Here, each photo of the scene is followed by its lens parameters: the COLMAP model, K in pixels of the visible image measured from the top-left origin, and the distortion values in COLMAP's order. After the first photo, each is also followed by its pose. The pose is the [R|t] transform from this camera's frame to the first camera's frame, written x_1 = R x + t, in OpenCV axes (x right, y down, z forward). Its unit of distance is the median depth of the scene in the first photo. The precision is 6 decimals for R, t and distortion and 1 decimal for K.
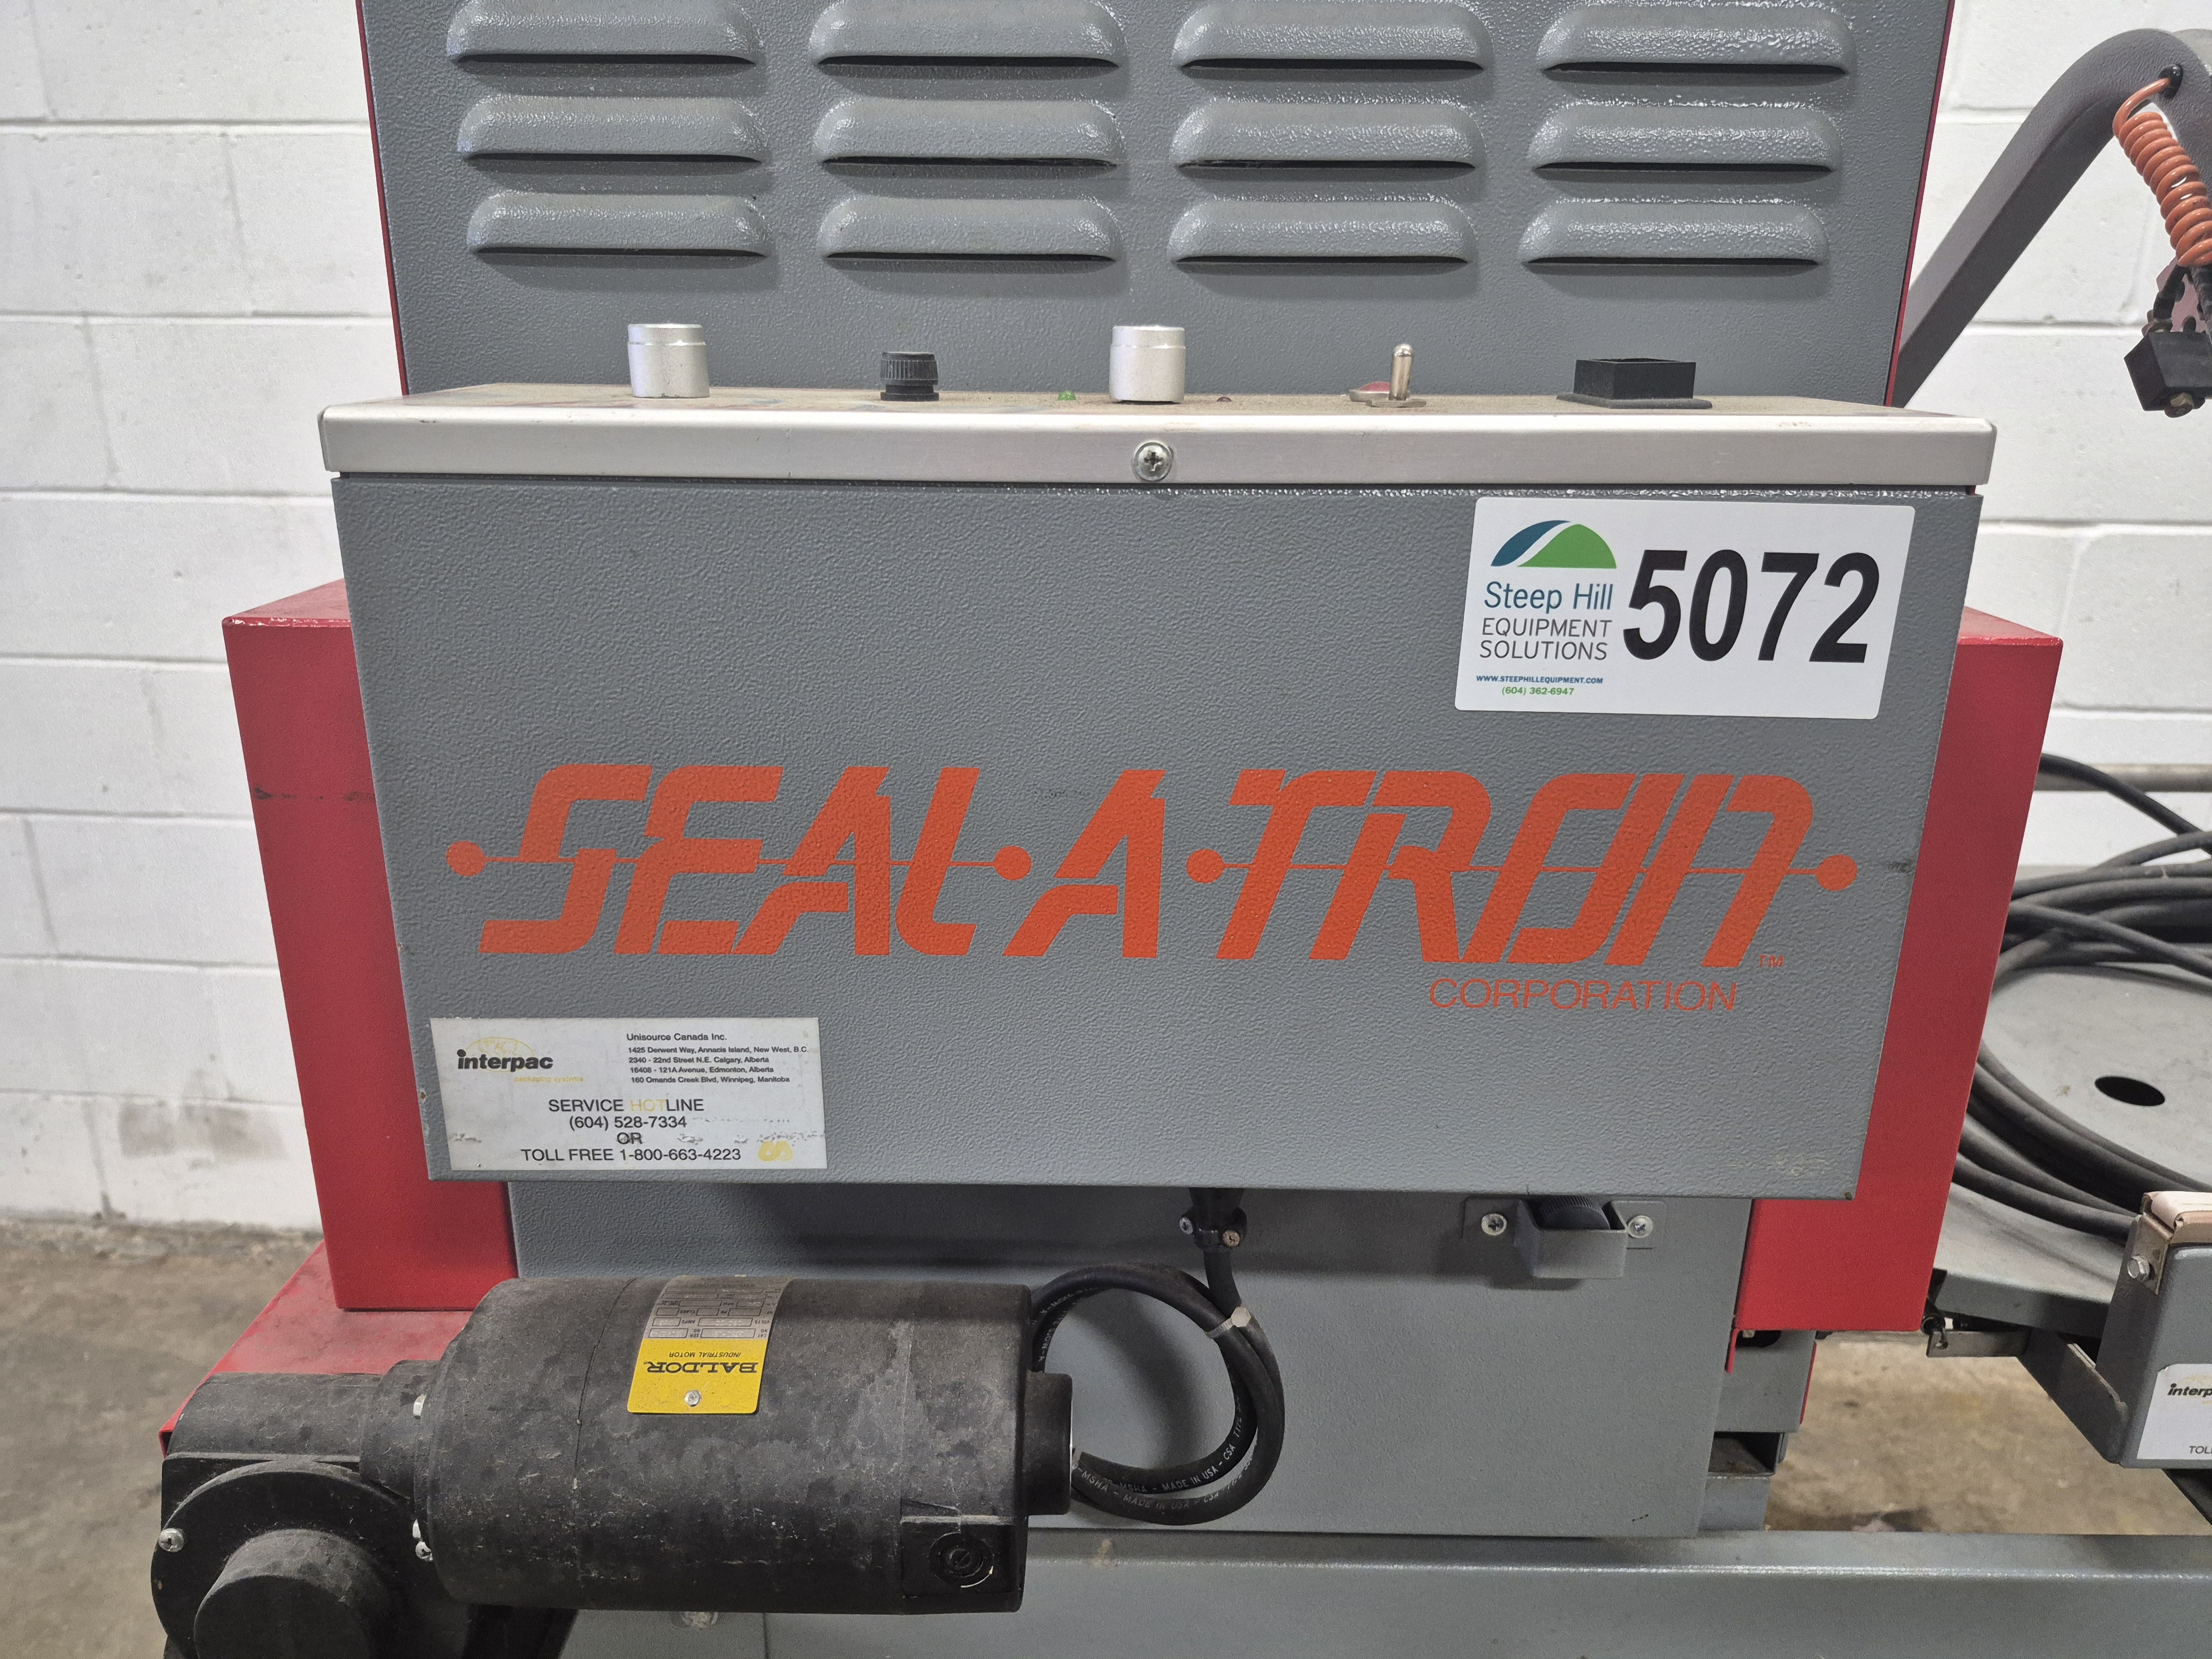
lens RADIAL K [[1553.2, 0, 1095.0], [0, 1553.2, 854.3], [0, 0, 1]] dist [0.048590, -0.059129]
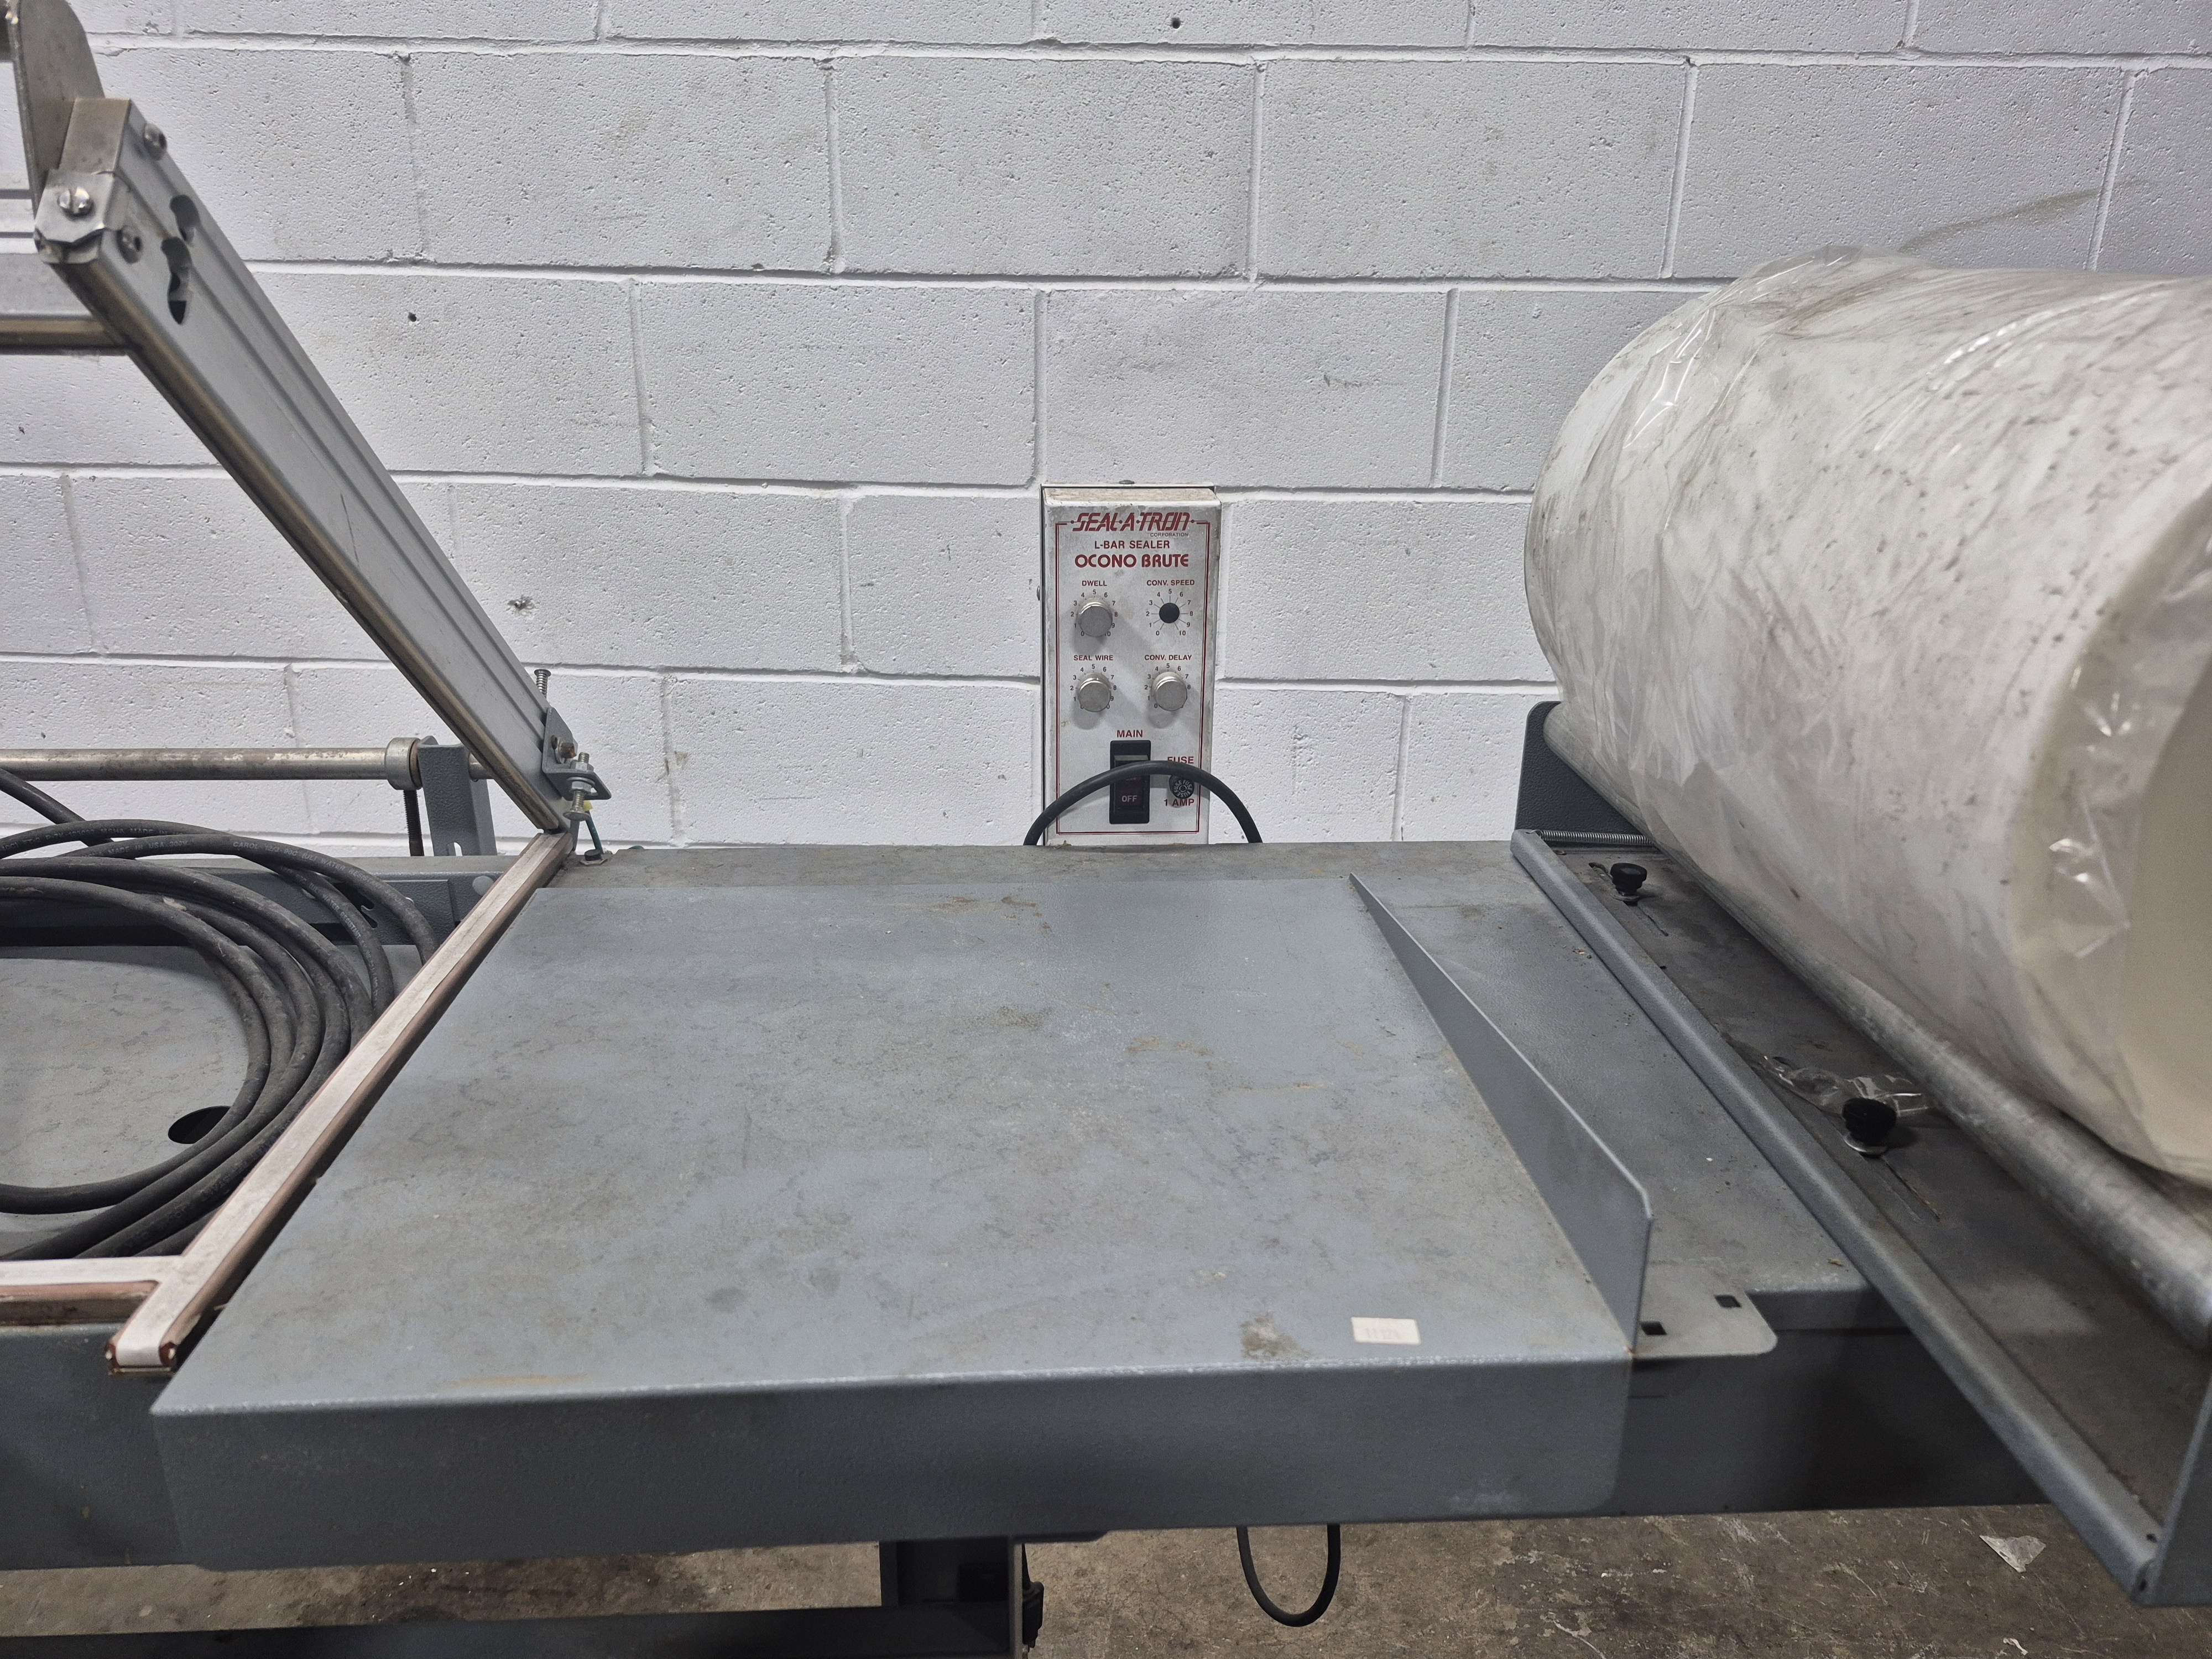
lens RADIAL K [[1535.6, 0, 1105.9], [0, 1535.6, 836.0], [0, 0, 1]] dist [0.095467, -0.122477]
pose [[0.998252, -0.012165, 0.057837, 1.889870], [0.010976, 0.999723, 0.020835, -0.029064], [-0.058074, -0.020164, 0.998109, 0.077503]]
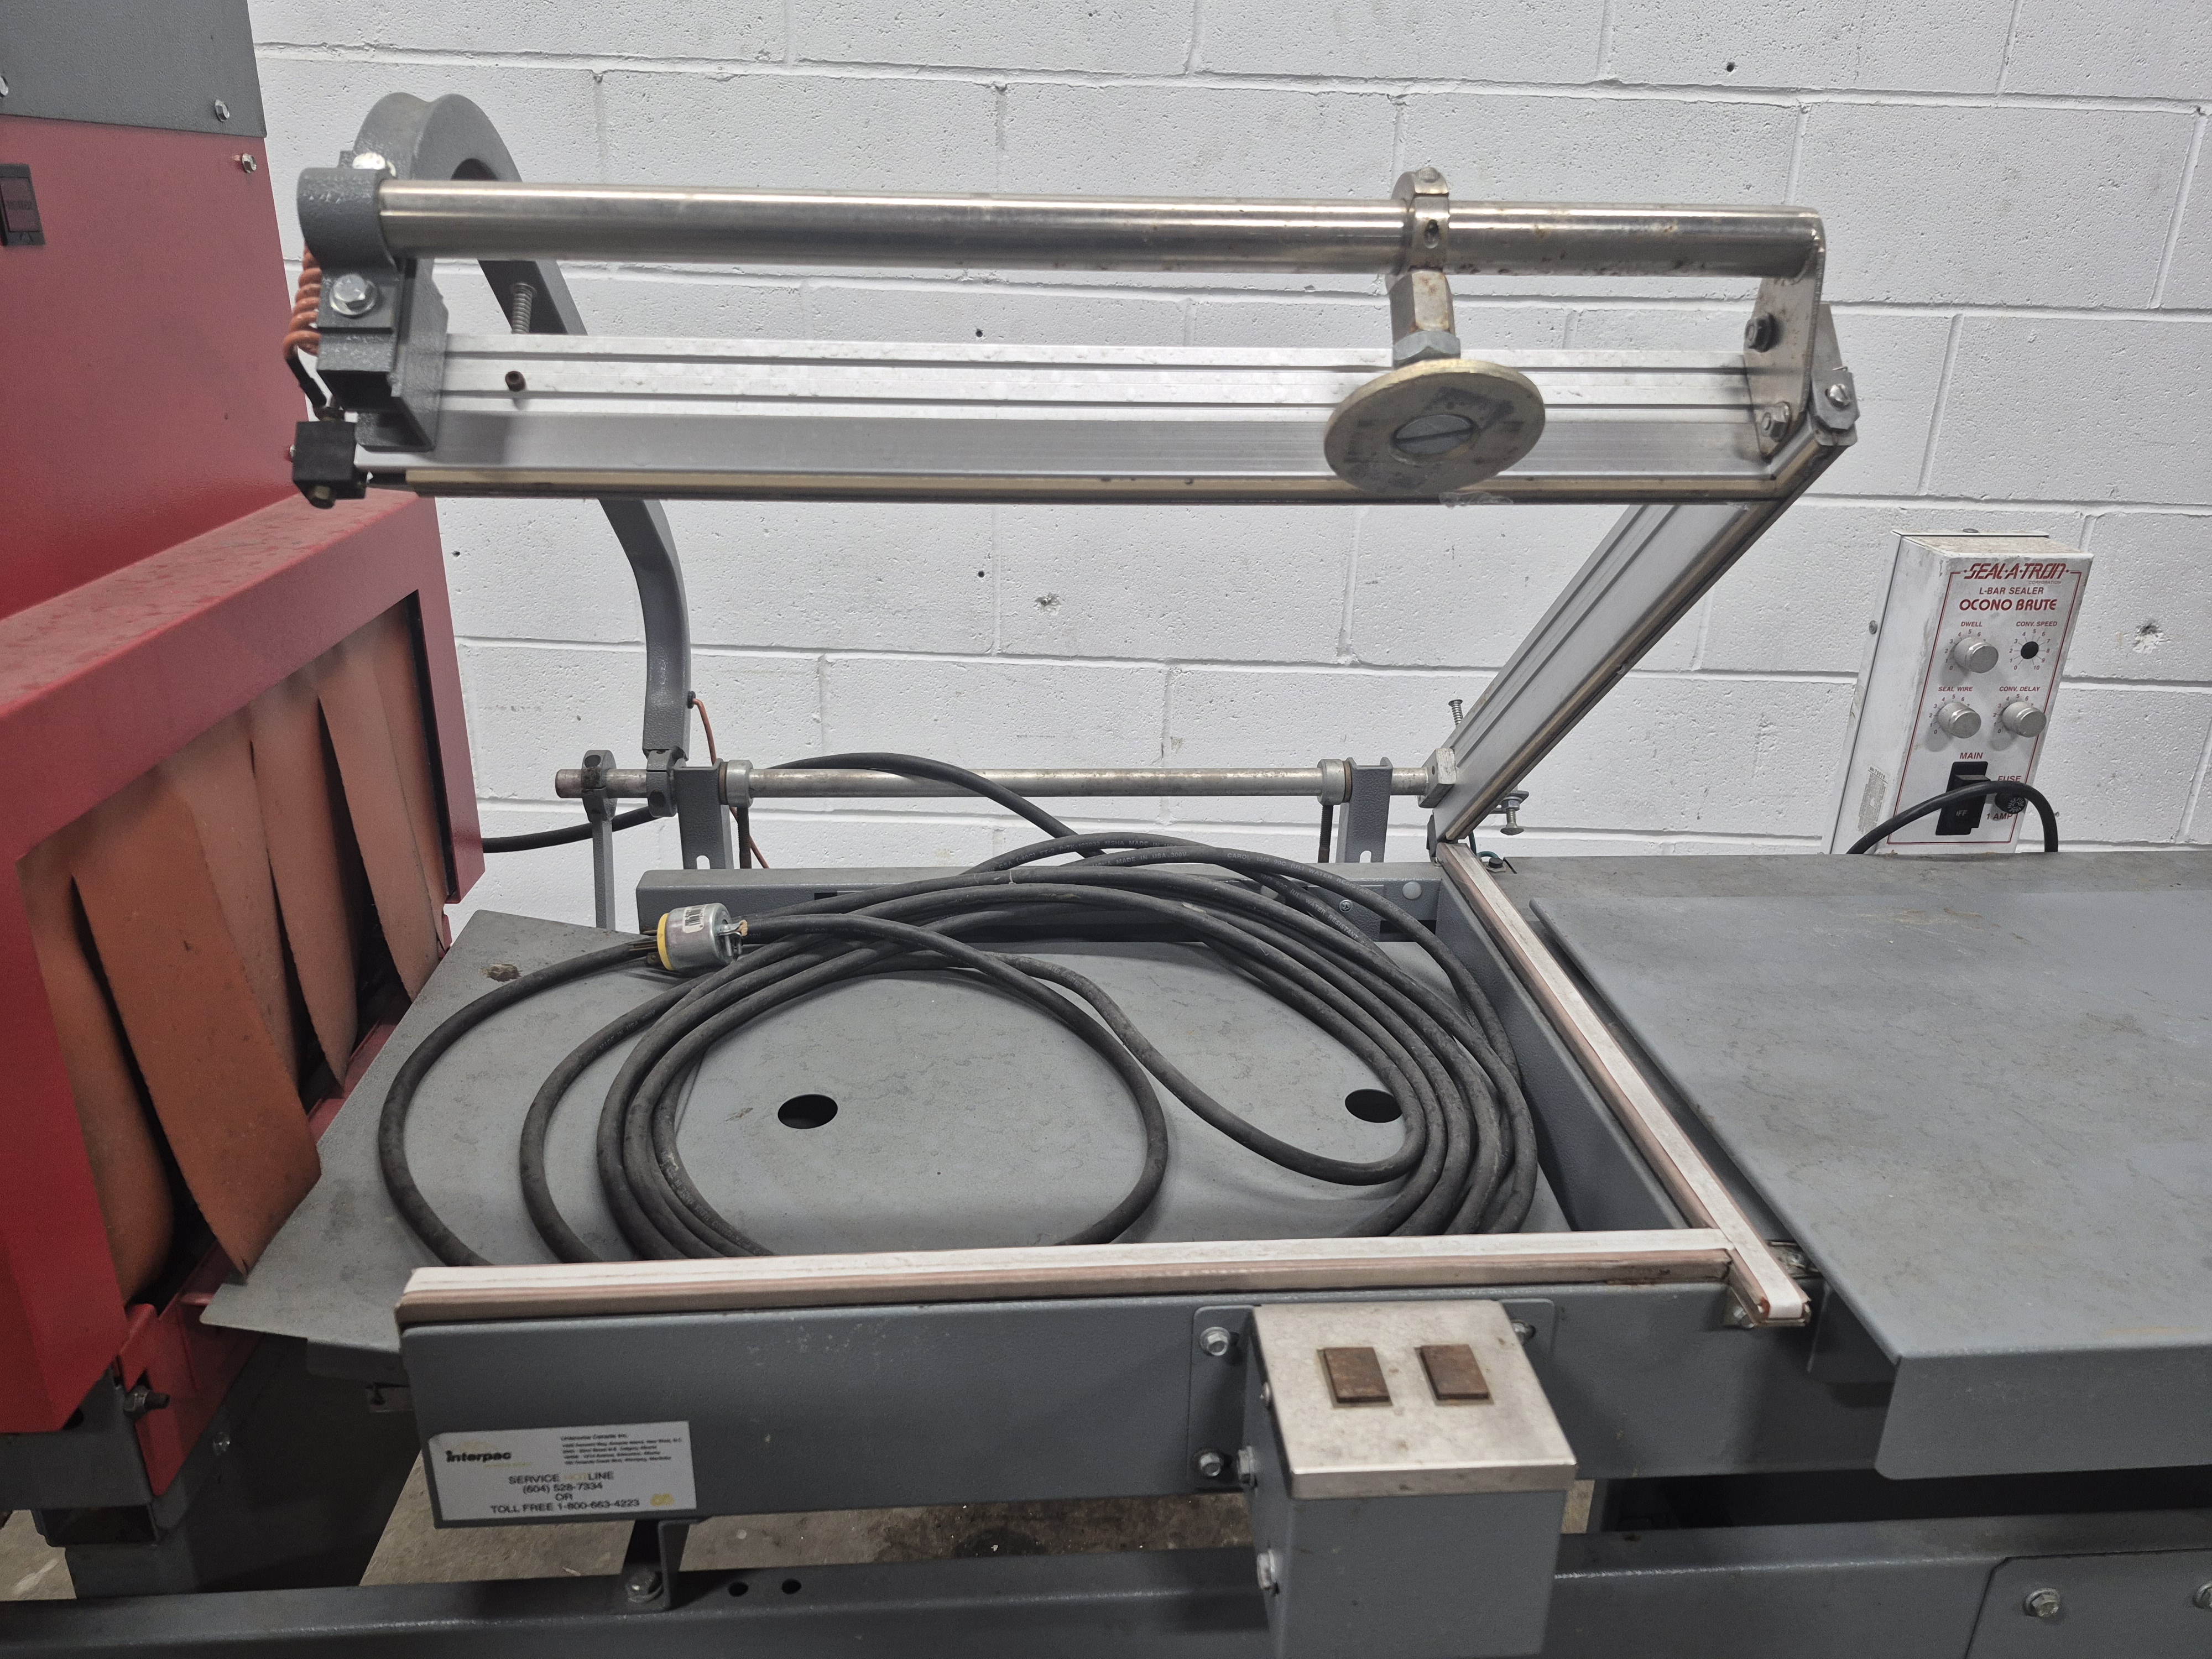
lens RADIAL K [[1553.2, 0, 1128.7], [0, 1553.2, 823.8], [0, 0, 1]] dist [0.006954, -0.000021]
pose [[0.995922, -0.012180, 0.089392, 0.983735], [0.007655, 0.998680, 0.050791, -0.111861], [-0.089893, -0.049900, 0.994701, -0.029253]]
